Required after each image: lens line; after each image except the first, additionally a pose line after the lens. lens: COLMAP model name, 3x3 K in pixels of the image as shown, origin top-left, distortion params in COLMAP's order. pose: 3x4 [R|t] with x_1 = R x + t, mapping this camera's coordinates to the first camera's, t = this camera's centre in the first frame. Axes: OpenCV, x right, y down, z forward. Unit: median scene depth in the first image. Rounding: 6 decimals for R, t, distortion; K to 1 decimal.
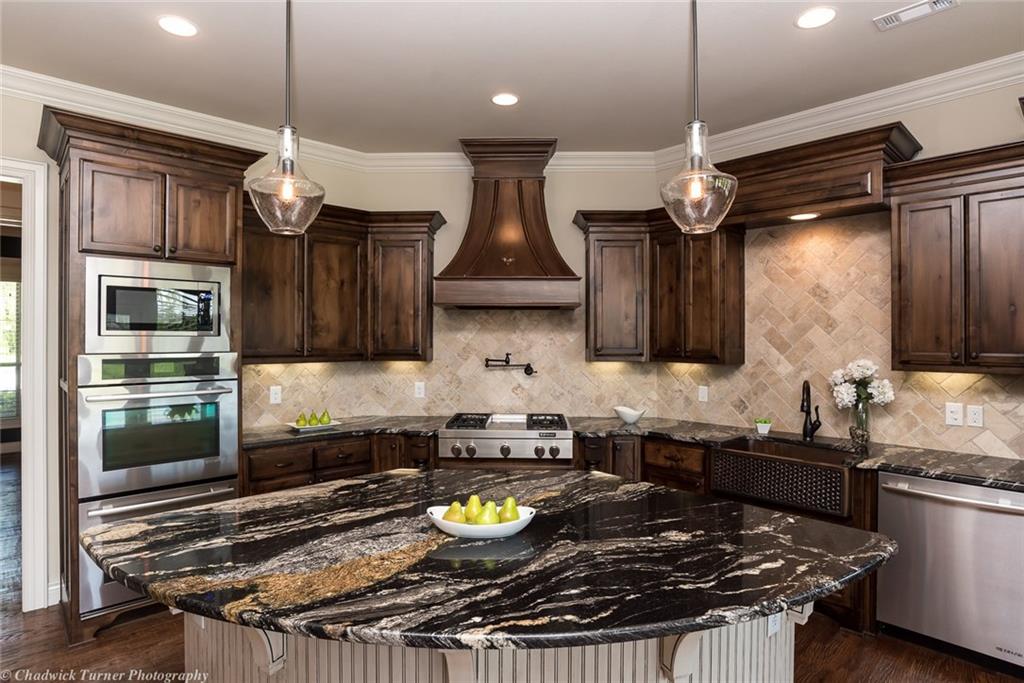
lens RADIAL K [[557.0, 0, 513.1], [0, 557.0, 338.0], [0, 0, 1]] dist [-0.033461, 0.000771]
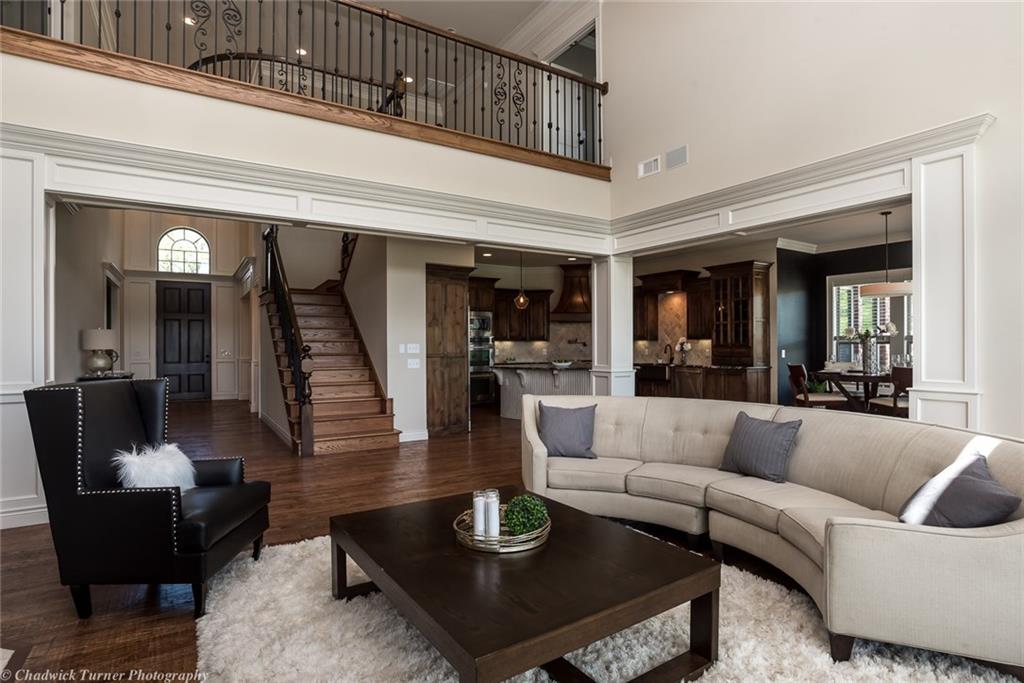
lens RADIAL K [[538.2, 0, 511.5], [0, 538.2, 343.6], [0, 0, 1]] dist [-0.003511, -0.000245]
pose [[0.981285, -0.004538, -0.192509, 0.208573], [0.003628, 0.999981, -0.005078, 0.073128], [0.192529, 0.004284, 0.981282, -1.872623]]
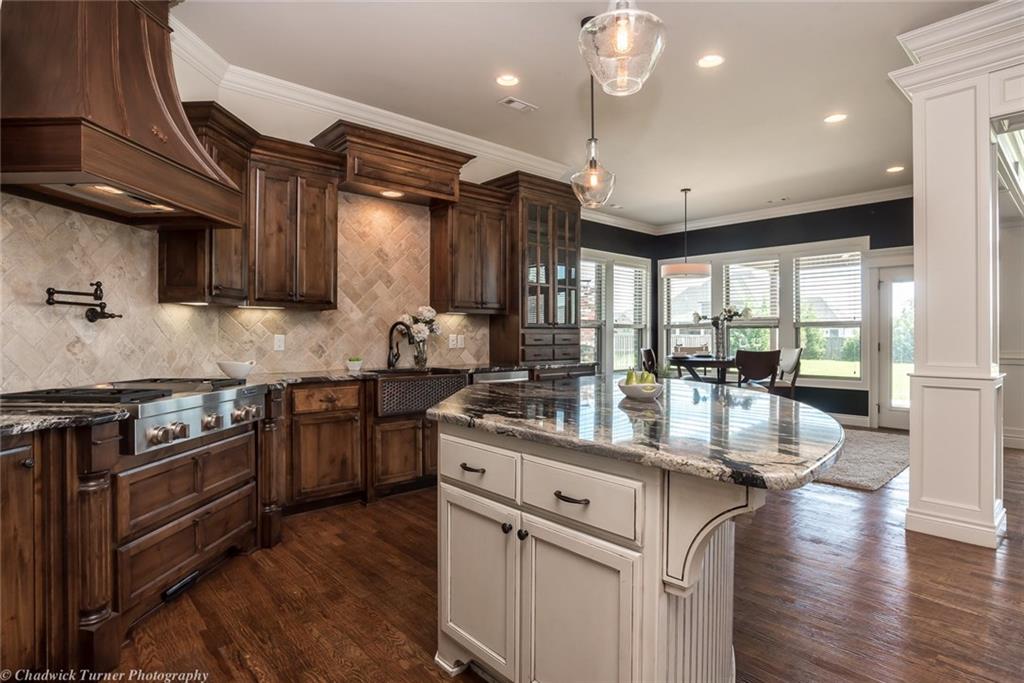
lens RADIAL K [[538.2, 0, 514.6], [0, 538.2, 340.5], [0, 0, 1]] dist [-0.003511, -0.000245]
pose [[0.046905, -0.011622, 0.998832, -0.616012], [0.003351, 0.999929, 0.011477, 0.092535], [-0.998894, 0.002809, 0.046941, 0.575347]]
